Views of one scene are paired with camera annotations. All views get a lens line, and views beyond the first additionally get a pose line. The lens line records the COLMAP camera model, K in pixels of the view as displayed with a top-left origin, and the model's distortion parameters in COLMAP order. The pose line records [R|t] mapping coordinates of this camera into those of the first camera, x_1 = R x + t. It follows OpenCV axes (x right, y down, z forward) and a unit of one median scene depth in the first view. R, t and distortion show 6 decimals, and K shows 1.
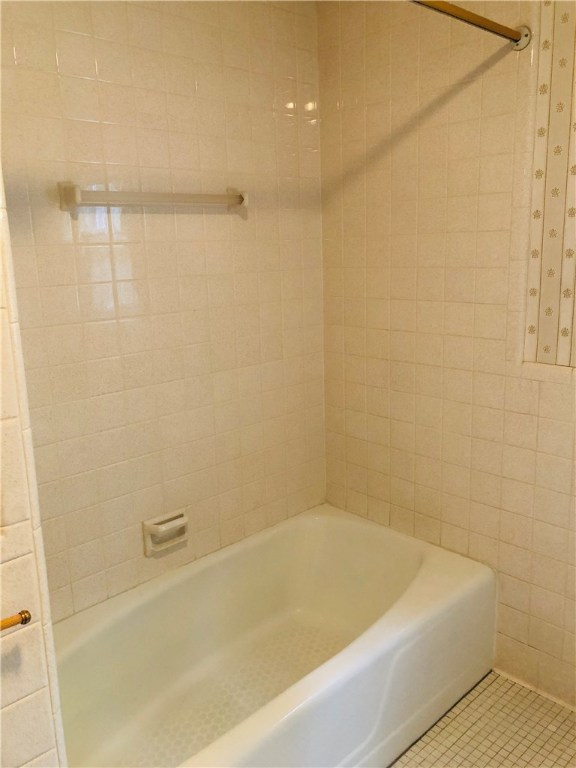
lens RADIAL K [[633.3, 0, 287.3], [0, 633.3, 382.4], [0, 0, 1]] dist [0.027921, -0.007081]
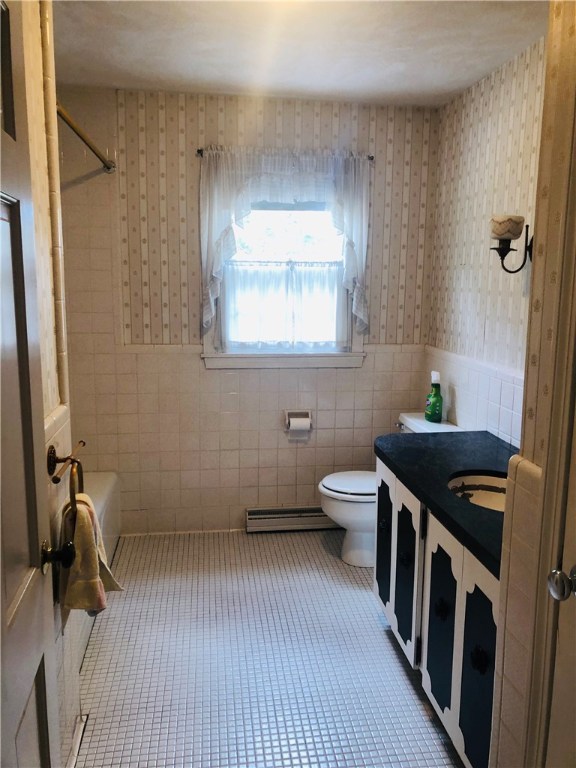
lens RADIAL K [[633.3, 0, 288.7], [0, 633.3, 381.9], [0, 0, 1]] dist [0.027921, -0.007081]
pose [[0.582467, -0.097653, 0.806967, -0.817993], [0.139314, 0.990061, 0.019253, 0.102665], [-0.800827, 0.101208, 0.590283, -0.404204]]
